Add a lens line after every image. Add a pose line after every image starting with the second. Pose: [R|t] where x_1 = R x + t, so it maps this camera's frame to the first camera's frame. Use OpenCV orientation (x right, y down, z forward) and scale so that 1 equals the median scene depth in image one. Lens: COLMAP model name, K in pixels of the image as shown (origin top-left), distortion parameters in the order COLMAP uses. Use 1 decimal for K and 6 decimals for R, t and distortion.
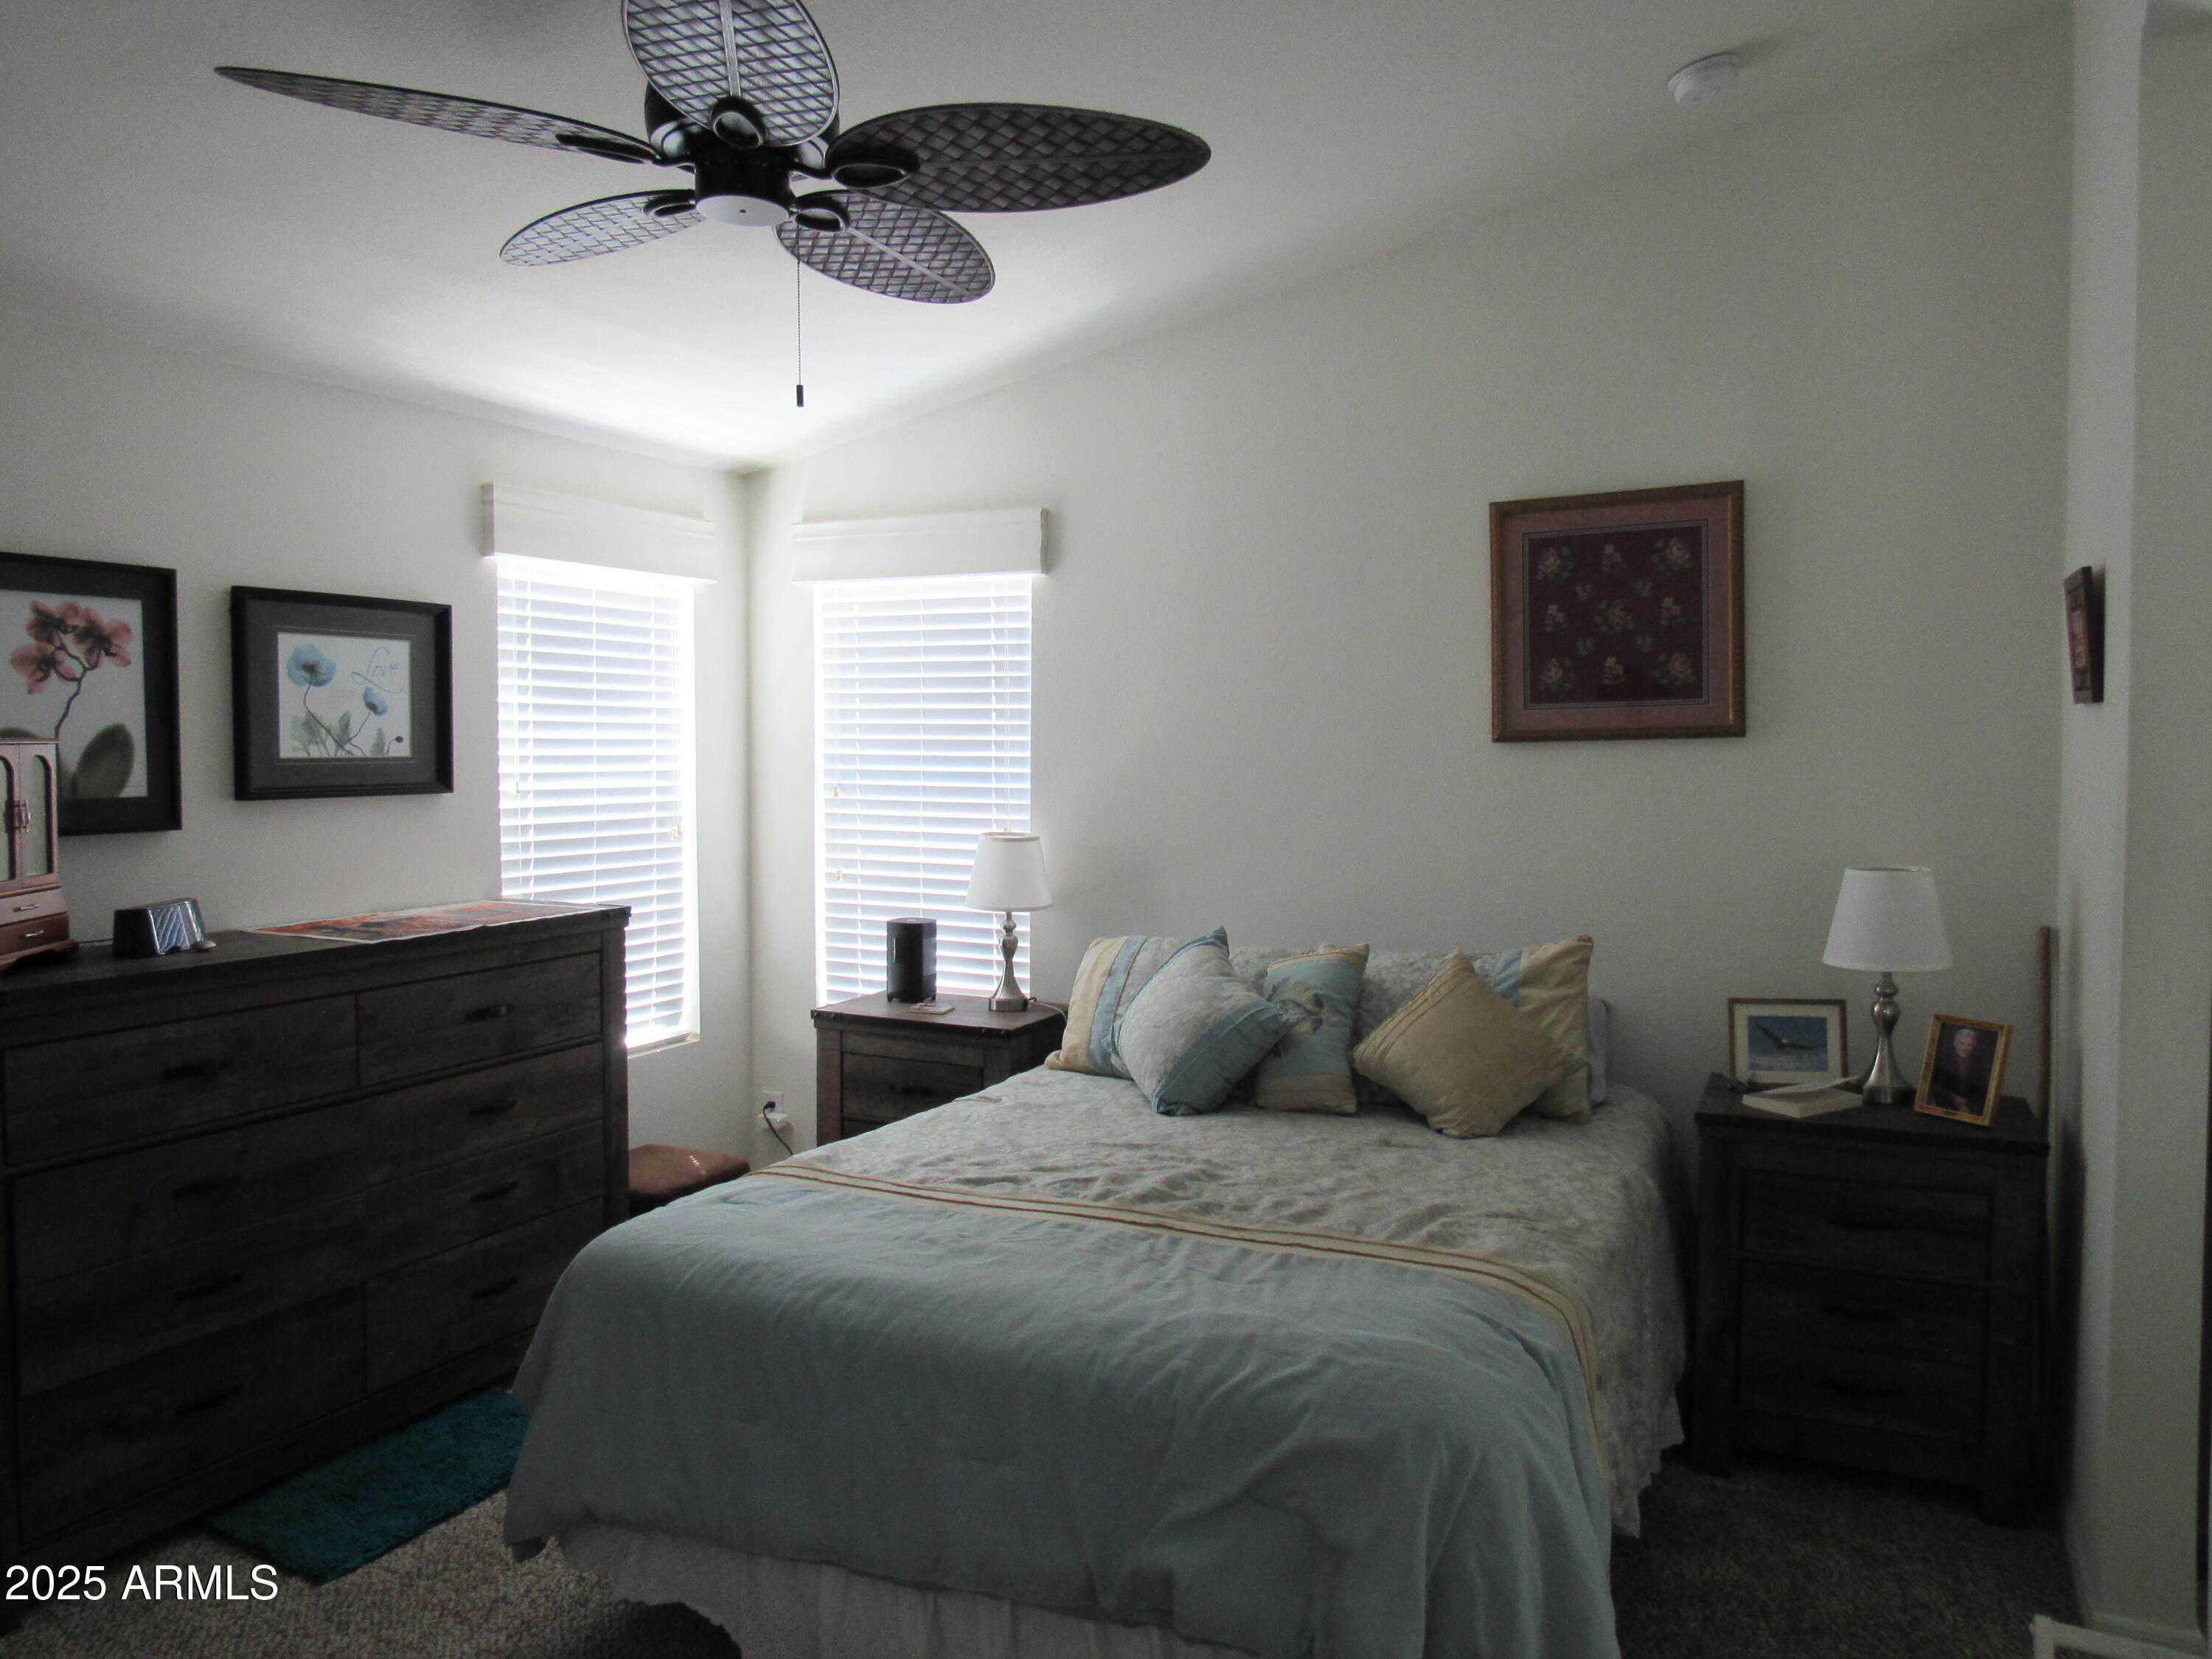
lens RADIAL K [[1552.1, 0, 1071.6], [0, 1552.1, 838.1], [0, 0, 1]] dist [-0.070909, 0.034960]
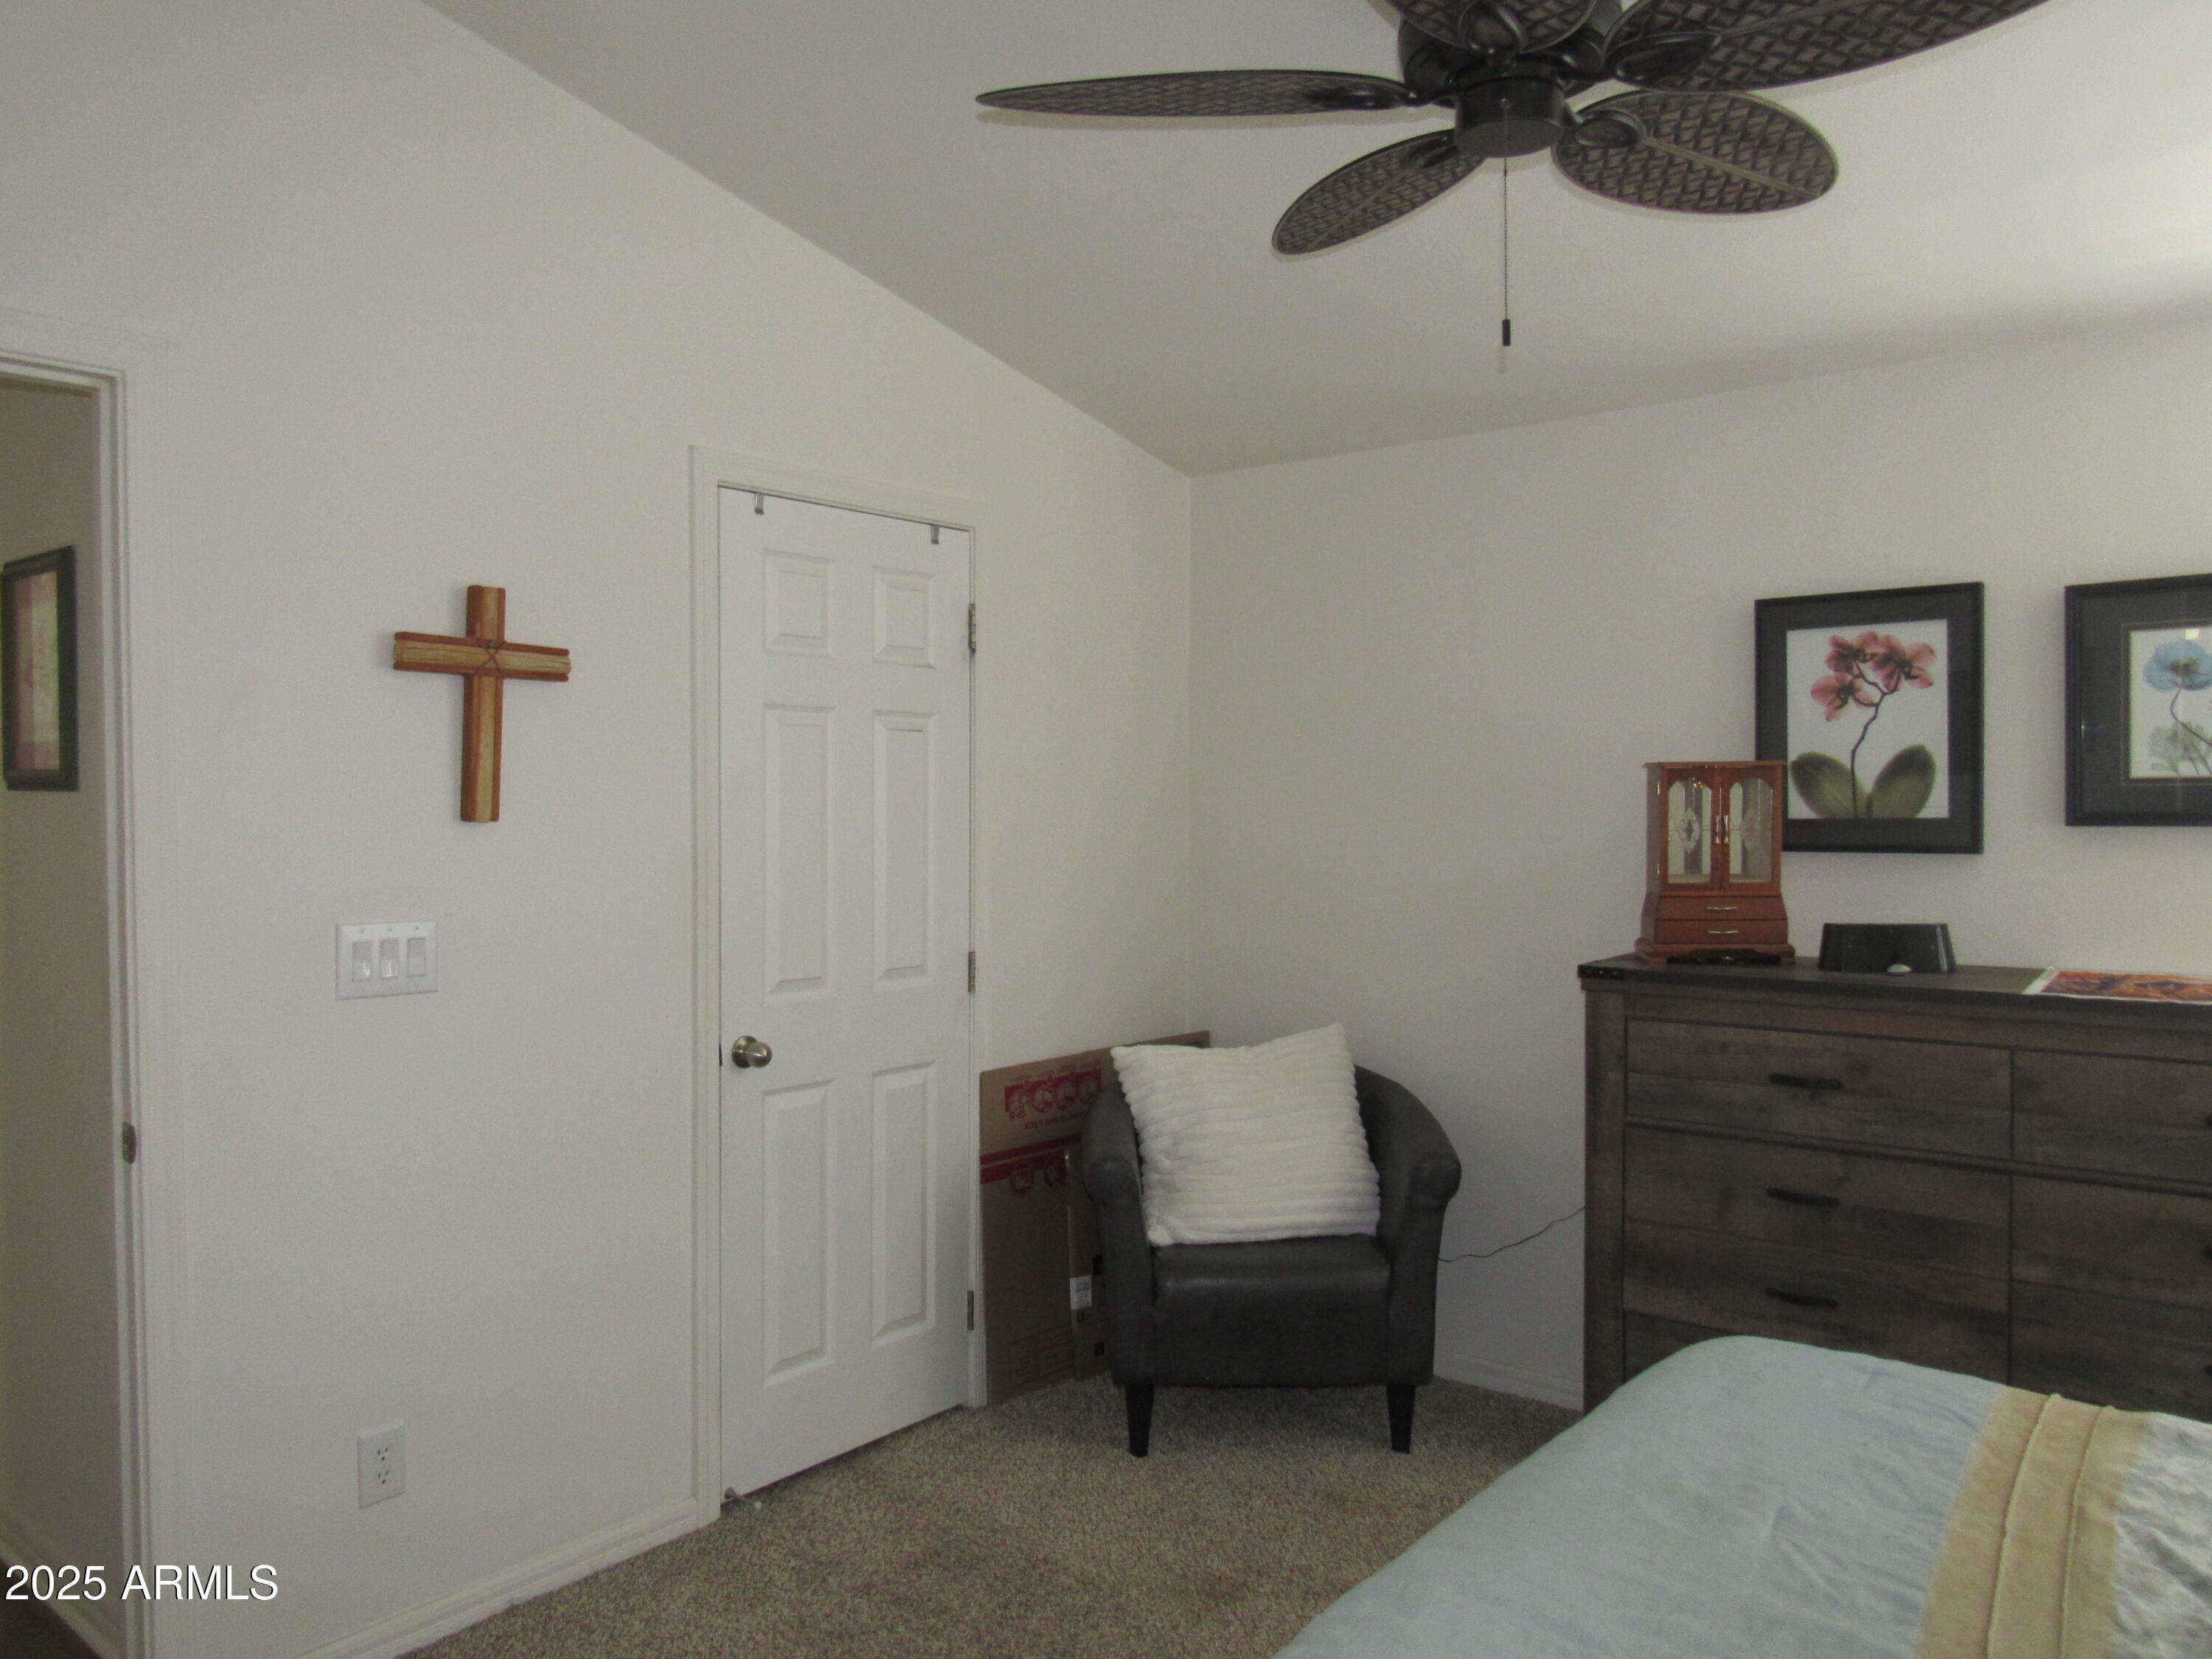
lens RADIAL K [[1552.1, 0, 1071.6], [0, 1552.1, 838.1], [0, 0, 1]] dist [-0.070909, 0.034960]
pose [[-0.238720, 0.024454, -0.970781, 0.503796], [-0.048945, 0.998109, 0.037178, -0.024144], [0.969854, 0.056390, -0.237072, 0.712086]]
